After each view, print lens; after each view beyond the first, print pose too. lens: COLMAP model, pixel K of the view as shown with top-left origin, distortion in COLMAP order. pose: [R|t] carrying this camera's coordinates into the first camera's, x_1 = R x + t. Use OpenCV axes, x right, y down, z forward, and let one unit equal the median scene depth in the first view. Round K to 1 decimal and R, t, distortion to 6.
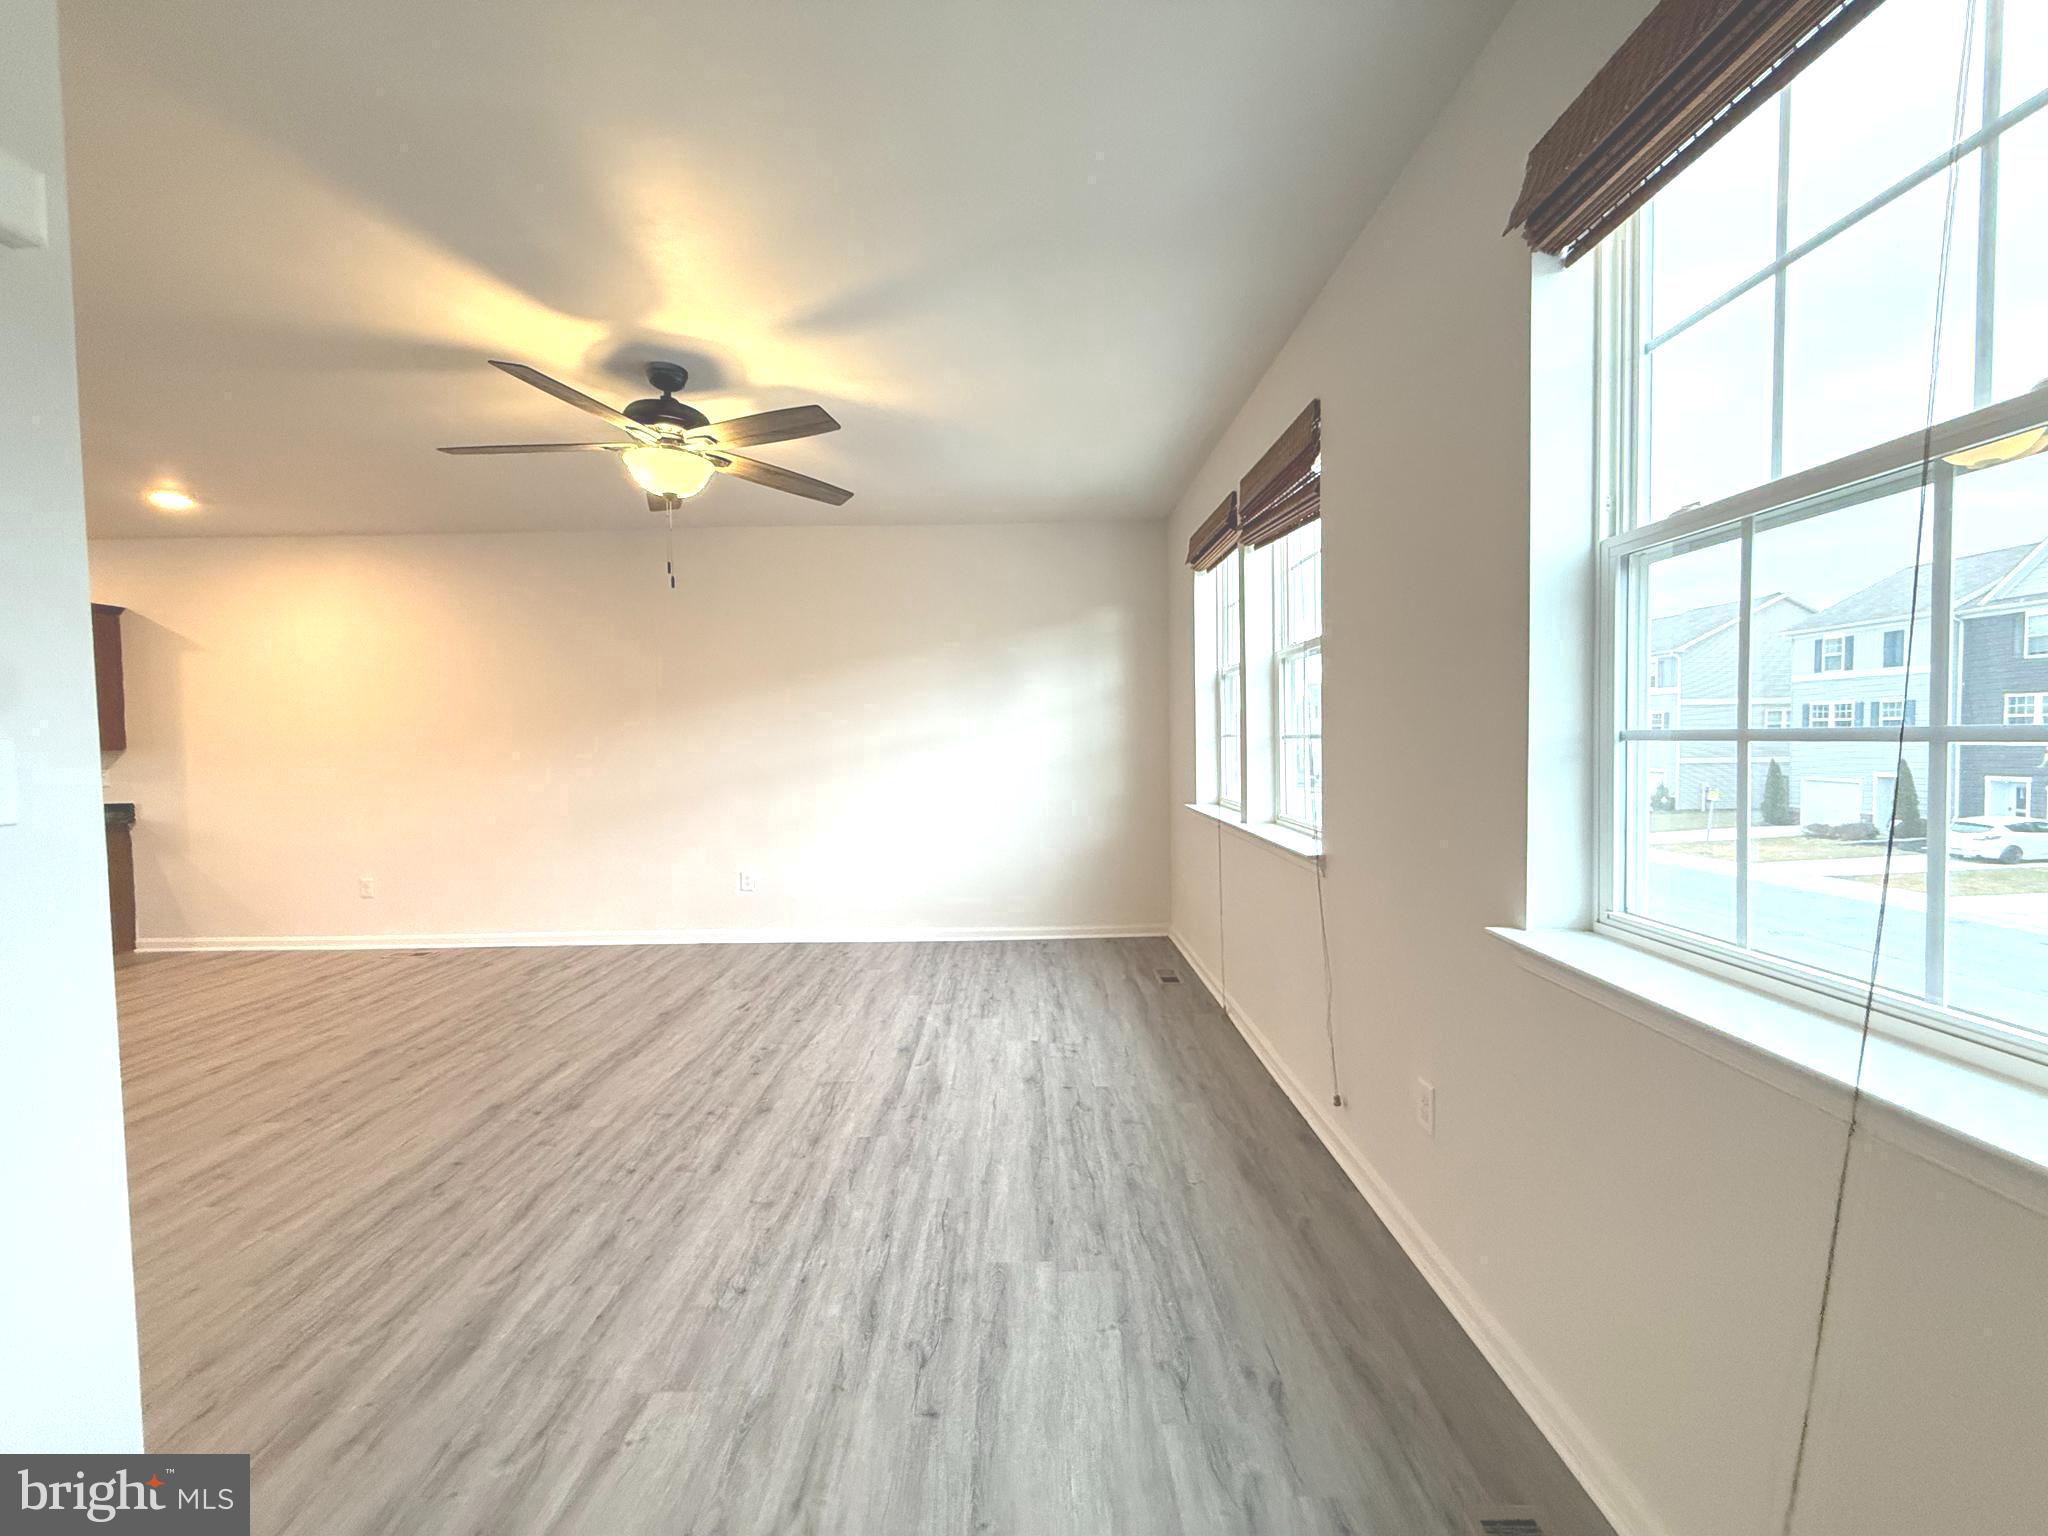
lens RADIAL K [[817.8, 0, 1026.7], [0, 817.8, 761.1], [0, 0, 1]] dist [-0.001088, 0.000570]
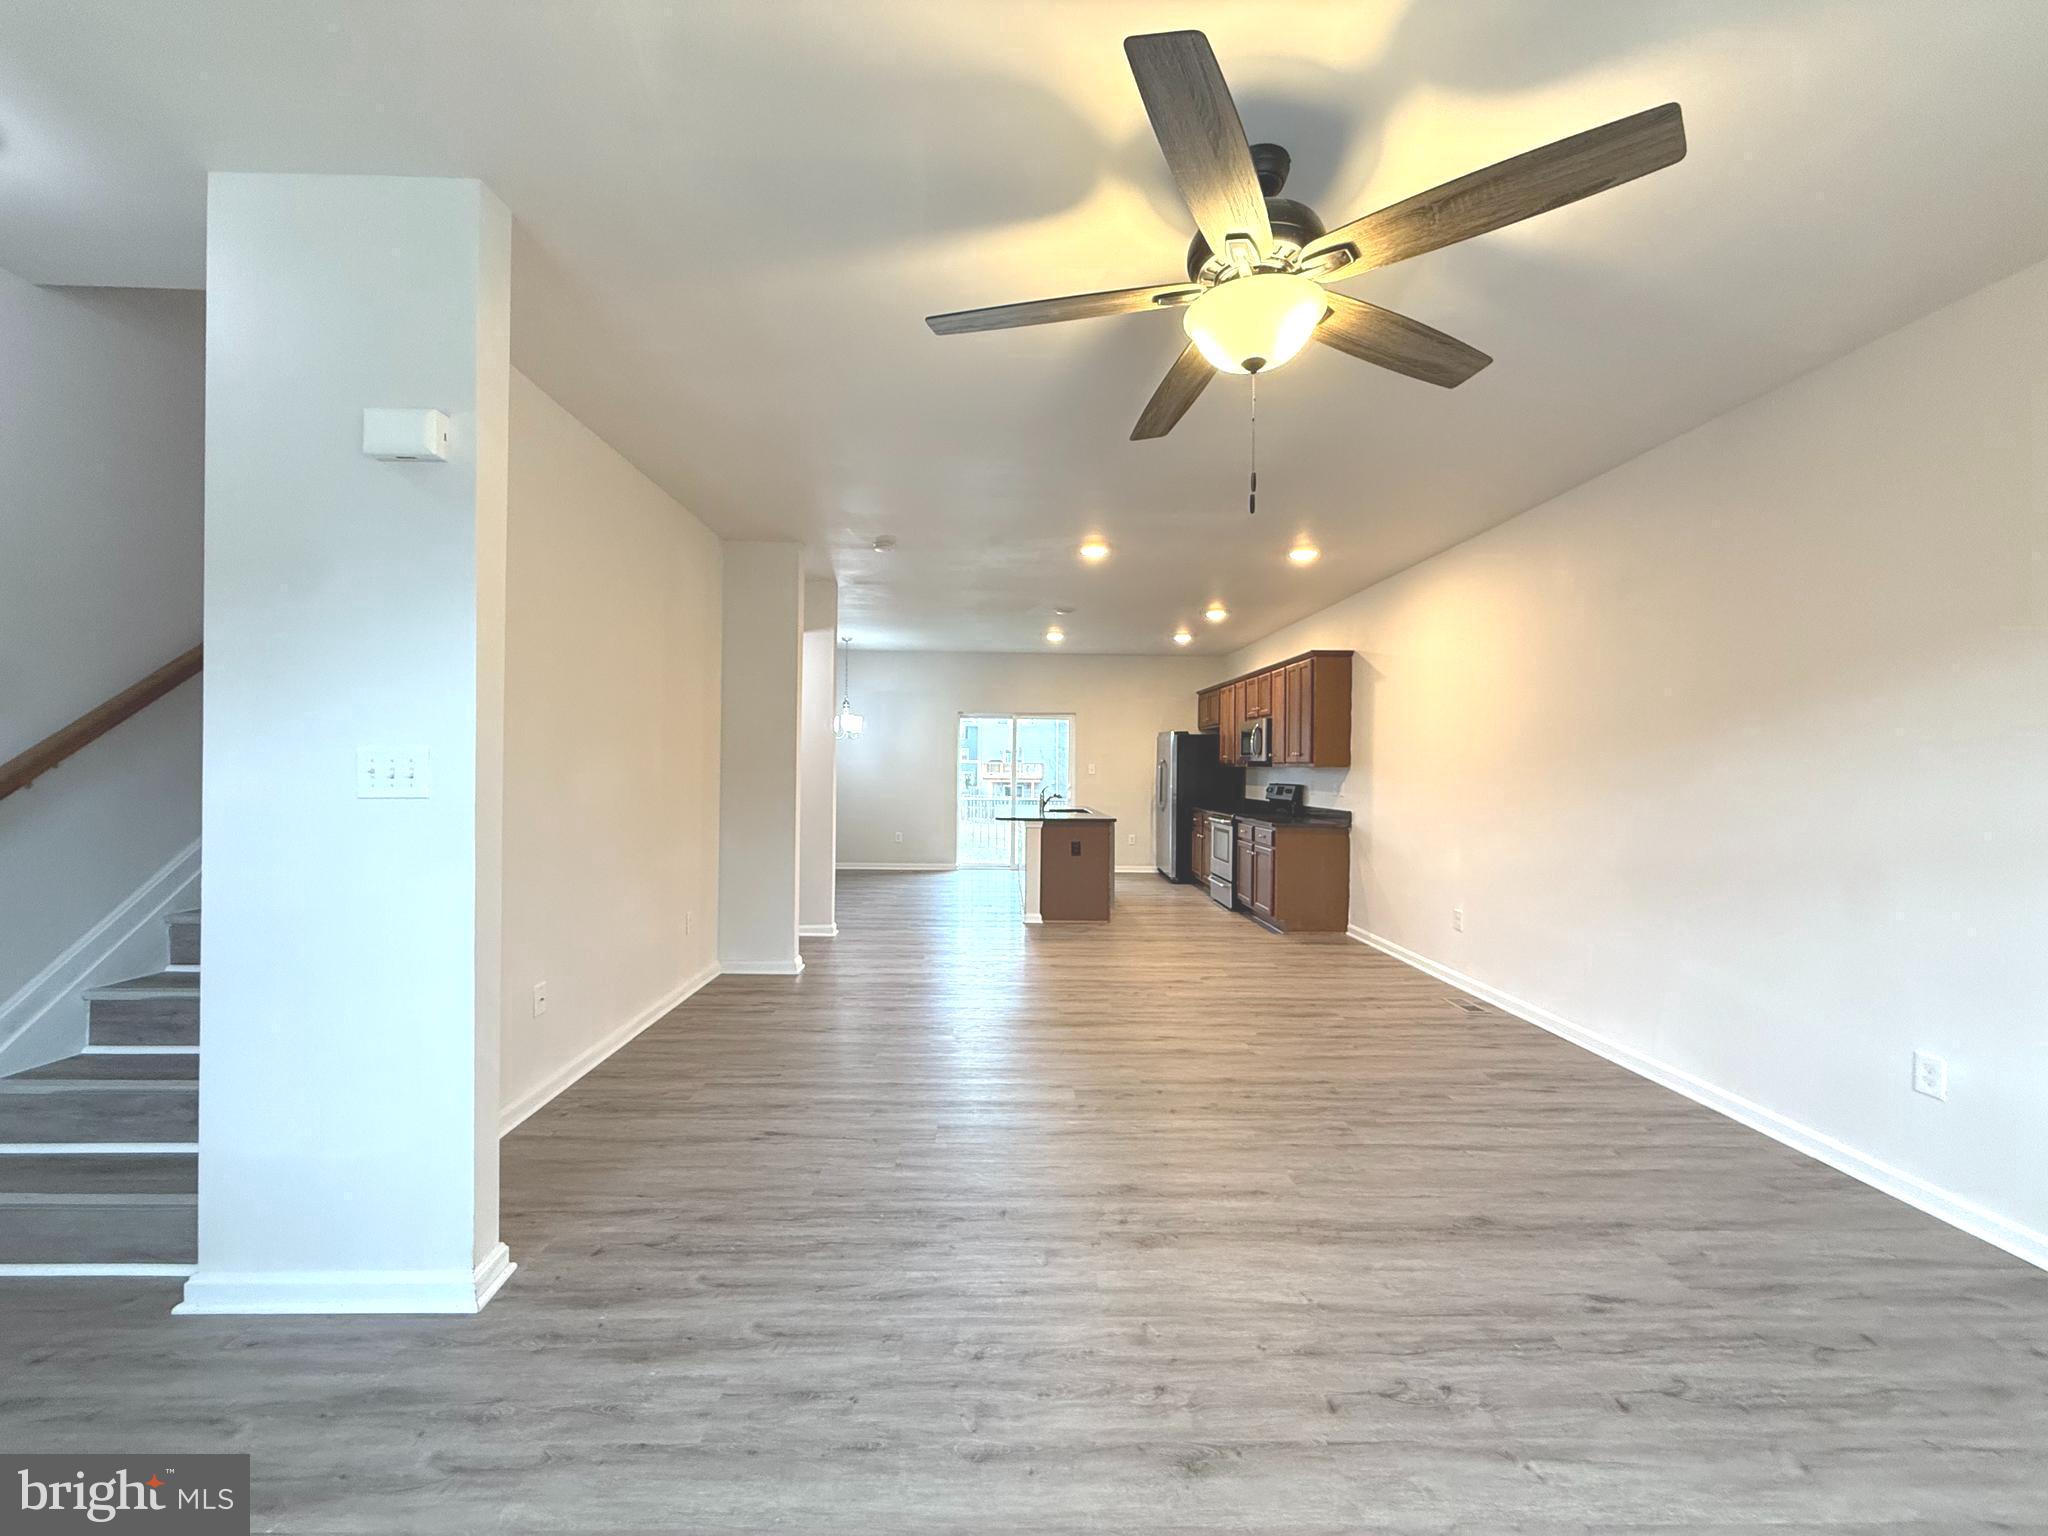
lens RADIAL K [[817.8, 0, 1037.1], [0, 817.8, 777.2], [0, 0, 1]] dist [-0.001088, 0.000570]
pose [[0.010191, 0.027241, -0.999577, 0.196005], [-0.036916, 0.998958, 0.026847, -0.025727], [0.999266, 0.036627, 0.011186, 0.903876]]
